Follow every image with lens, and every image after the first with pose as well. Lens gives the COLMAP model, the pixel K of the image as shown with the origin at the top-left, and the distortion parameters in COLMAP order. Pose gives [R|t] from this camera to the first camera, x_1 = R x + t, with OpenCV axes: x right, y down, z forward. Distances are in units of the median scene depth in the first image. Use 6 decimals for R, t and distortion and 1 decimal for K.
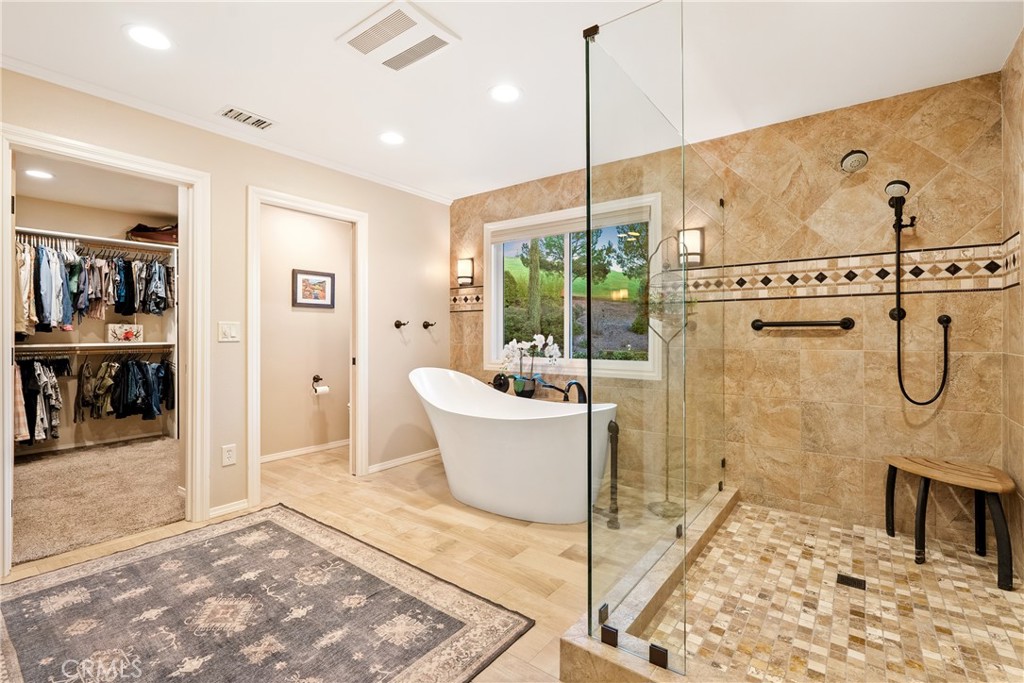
lens RADIAL K [[468.3, 0, 515.6], [0, 468.3, 336.5], [0, 0, 1]] dist [-0.008758, 0.002113]
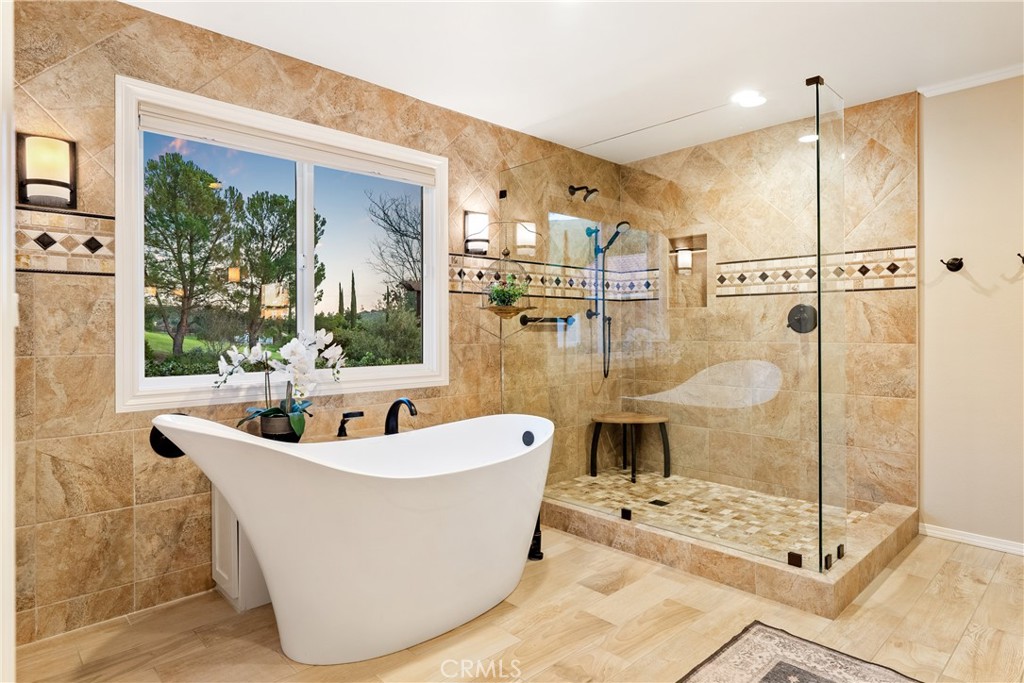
lens RADIAL K [[575.9, 0, 515.1], [0, 575.9, 331.7], [0, 0, 1]] dist [-0.005057, 0.001648]
pose [[0.169158, -0.001664, 0.985588, -1.036977], [0.011826, 0.999930, -0.000341, 0.001767], [-0.985518, 0.011713, 0.169166, 1.089294]]
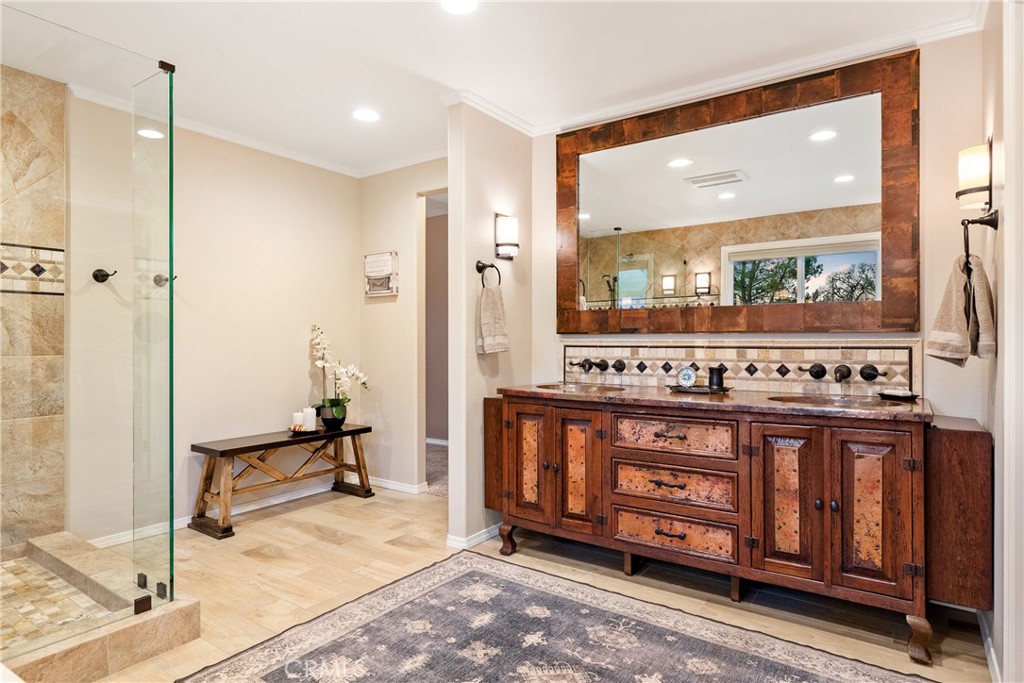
lens RADIAL K [[575.9, 0, 509.3], [0, 575.9, 344.5], [0, 0, 1]] dist [-0.005057, 0.001648]
pose [[-0.999679, -0.000247, -0.025327, -0.445257], [-0.000668, 0.999861, 0.016632, -0.004420], [0.025320, 0.016643, -0.999541, 1.715327]]
